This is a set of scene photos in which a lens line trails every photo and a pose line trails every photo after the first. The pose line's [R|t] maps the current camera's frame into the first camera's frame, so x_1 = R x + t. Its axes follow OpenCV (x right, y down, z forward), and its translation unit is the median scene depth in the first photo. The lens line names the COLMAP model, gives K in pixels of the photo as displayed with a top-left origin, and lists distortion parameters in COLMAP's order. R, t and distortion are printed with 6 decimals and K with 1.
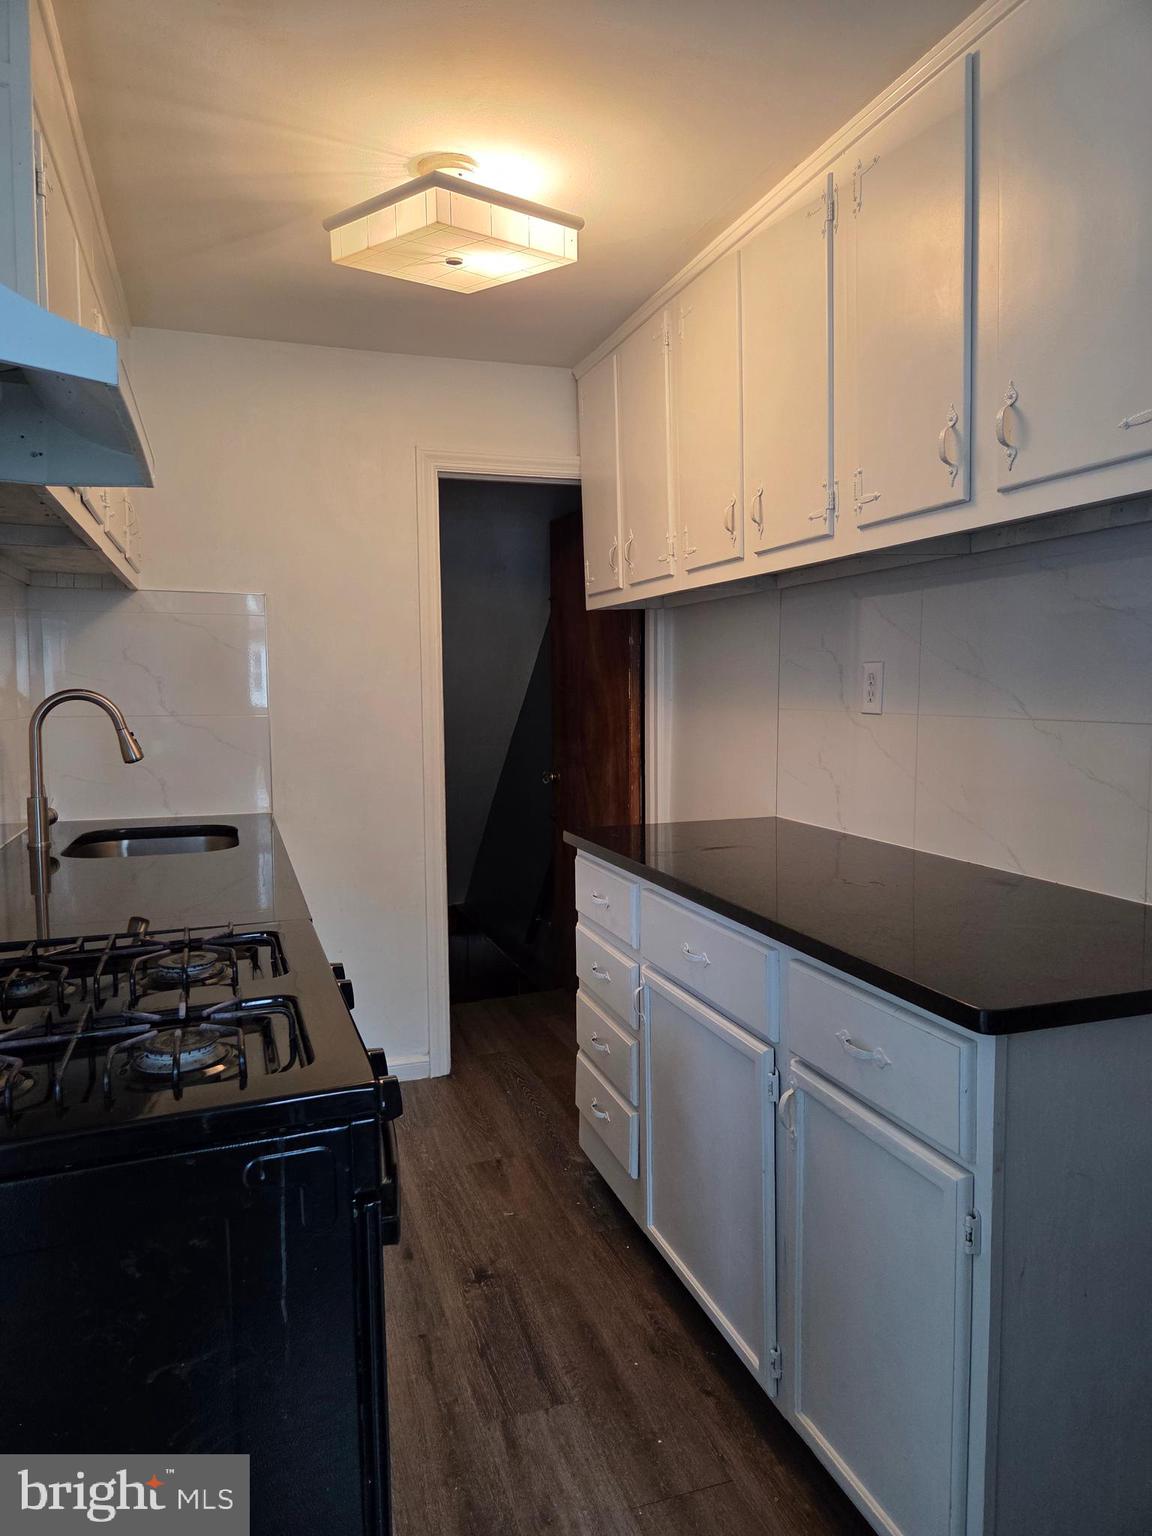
lens RADIAL K [[975.6, 0, 594.0], [0, 975.6, 763.4], [0, 0, 1]] dist [0.047295, -0.034188]
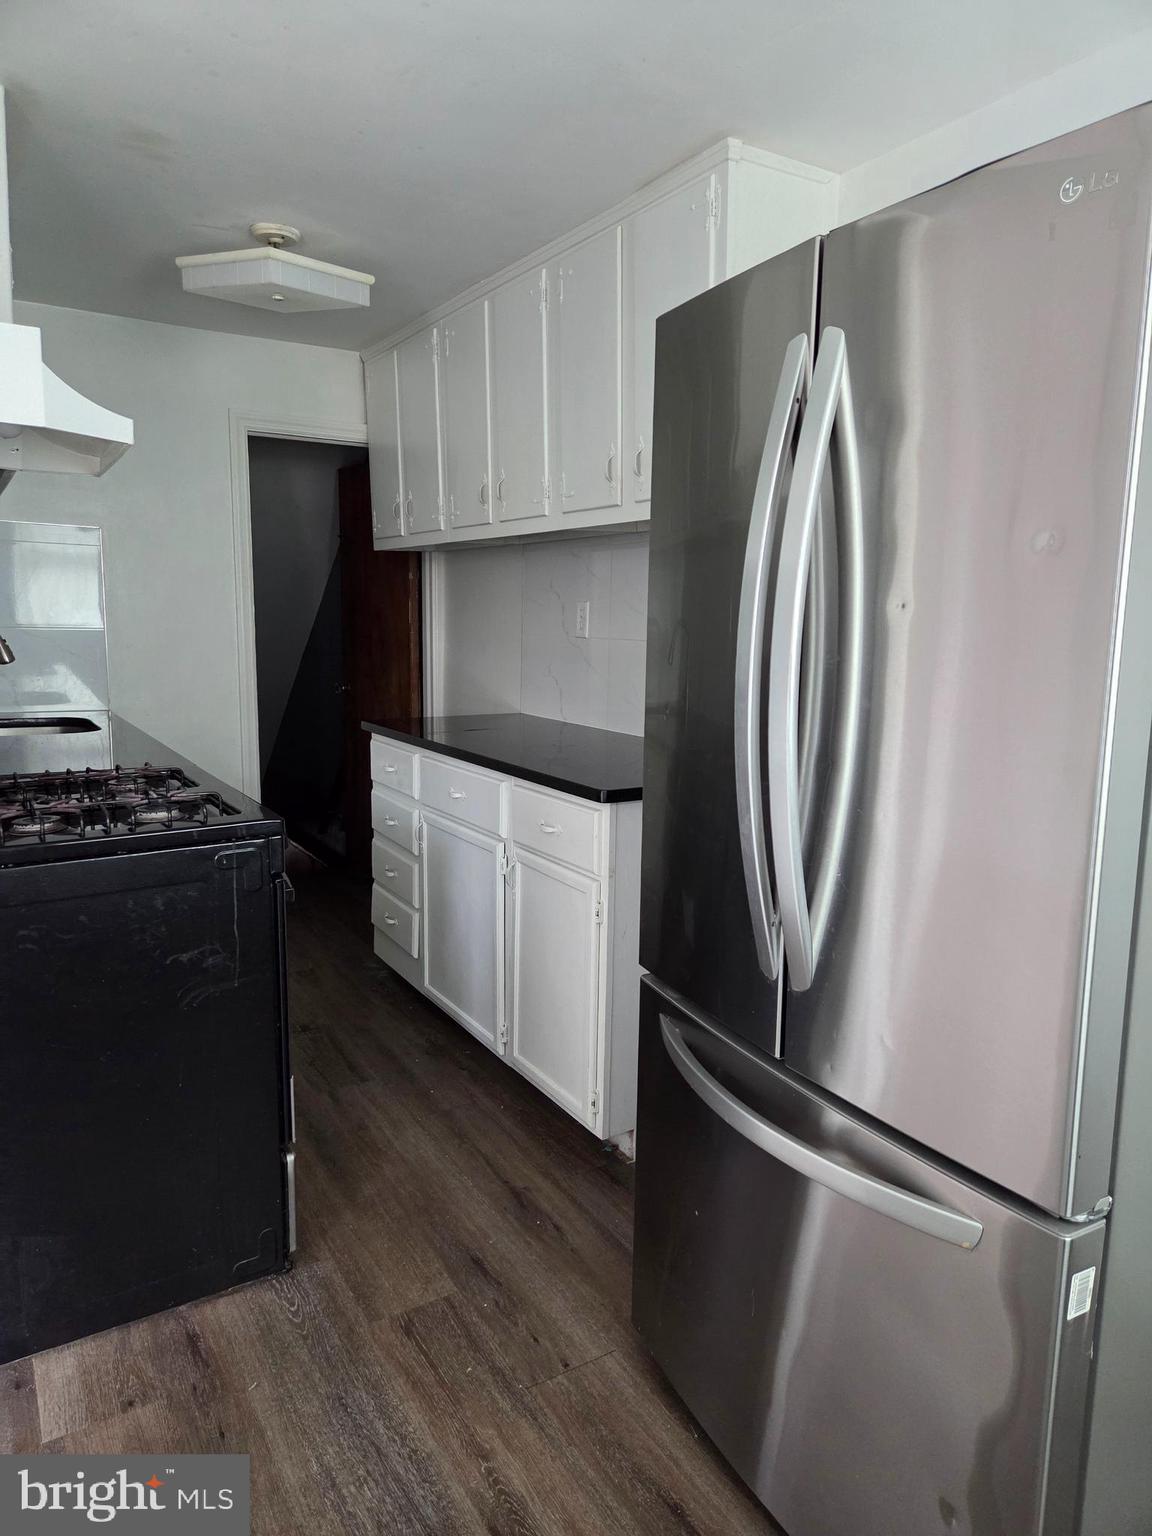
lens RADIAL K [[982.8, 0, 579.0], [0, 982.8, 756.0], [0, 0, 1]] dist [0.081271, -0.066334]
pose [[0.978327, -0.007267, 0.206939, -0.021007], [-0.005968, 0.997979, 0.063259, 0.031827], [-0.206980, -0.063123, 0.976307, -0.414688]]
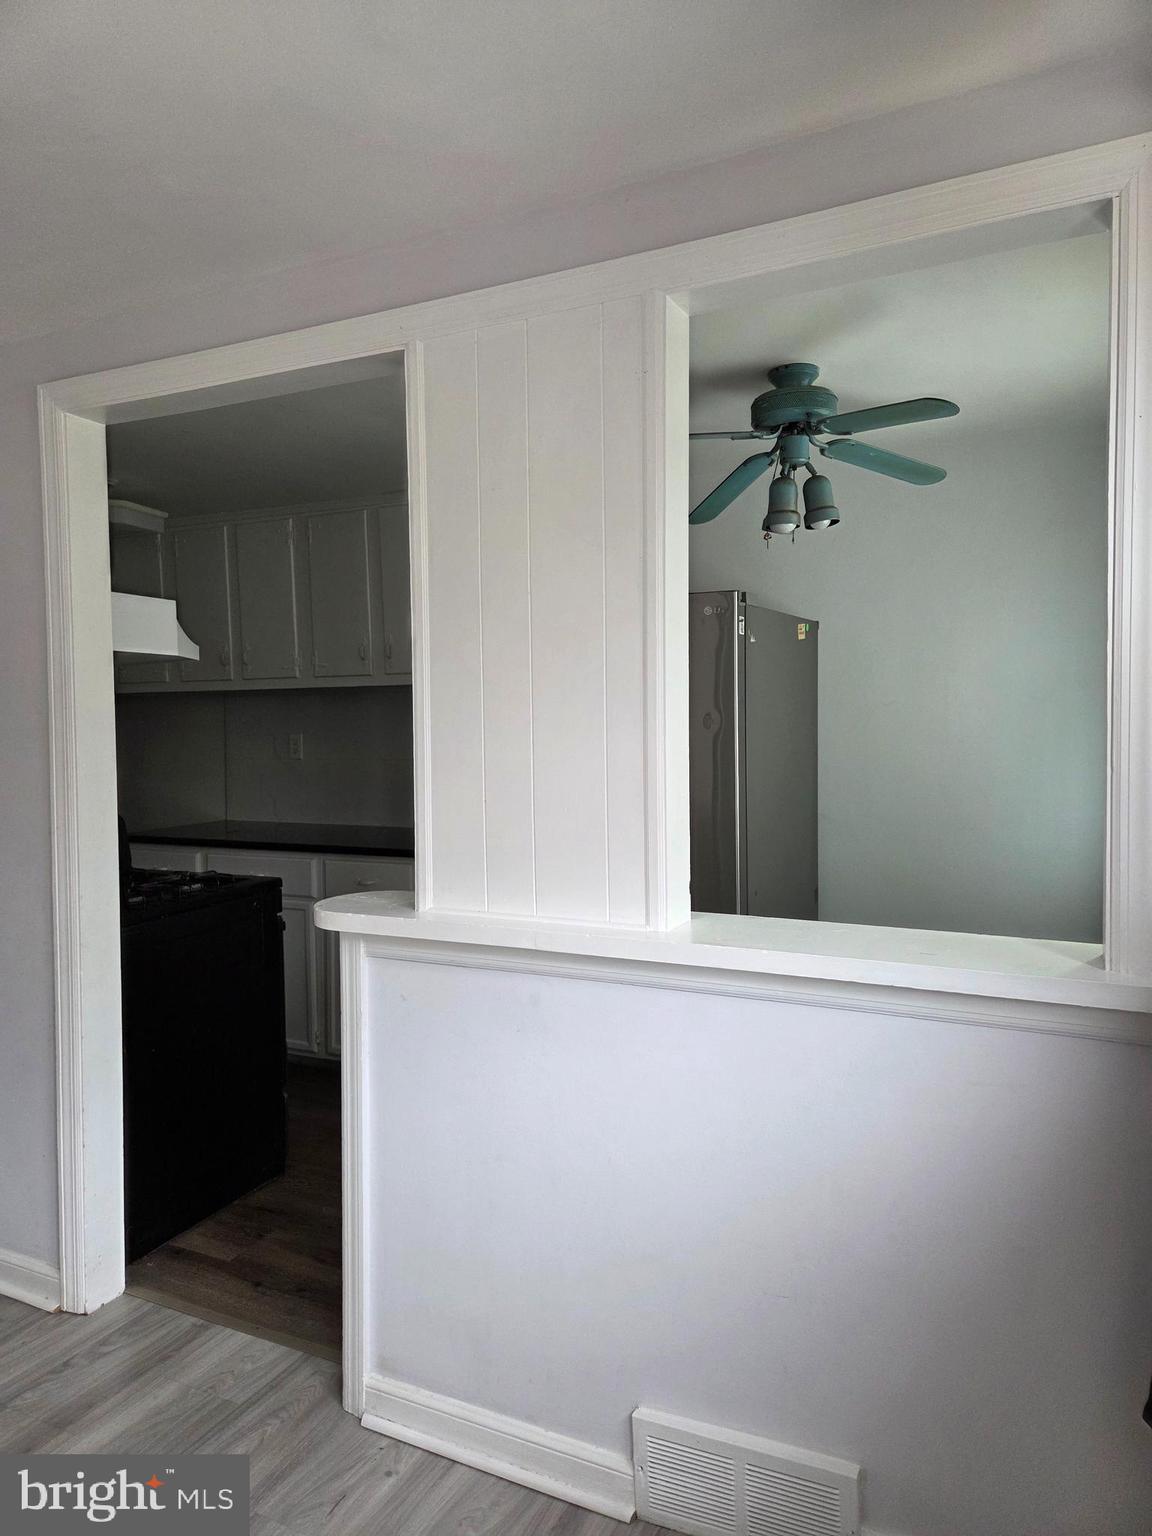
lens RADIAL K [[982.8, 0, 579.0], [0, 982.8, 756.0], [0, 0, 1]] dist [0.081271, -0.066334]
pose [[0.707939, -0.026683, 0.705770, -0.717525], [0.066162, 0.997397, -0.028657, 0.035837], [-0.703168, 0.066982, 0.707861, -0.802192]]
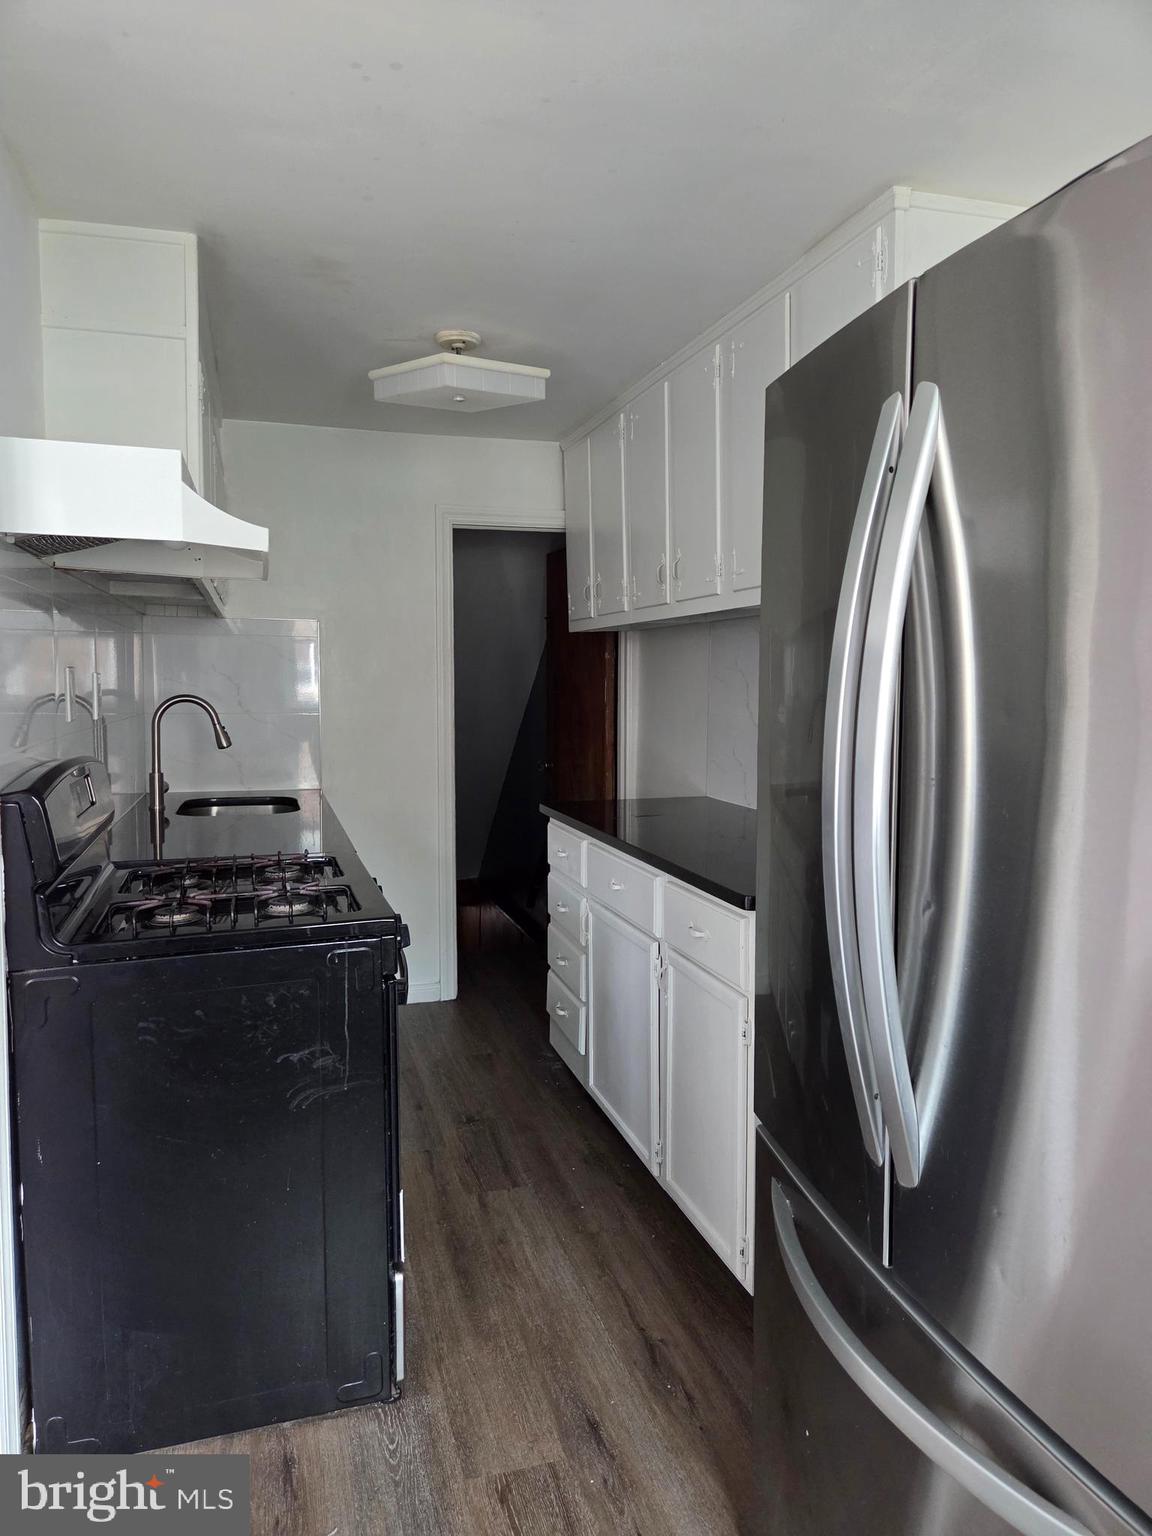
lens RADIAL K [[982.8, 0, 579.0], [0, 982.8, 756.0], [0, 0, 1]] dist [0.081271, -0.066334]
pose [[0.998952, 0.011590, -0.044280, 0.086538], [-0.011689, 0.999930, -0.001979, 0.006377], [0.044254, 0.002494, 0.999017, -0.361100]]
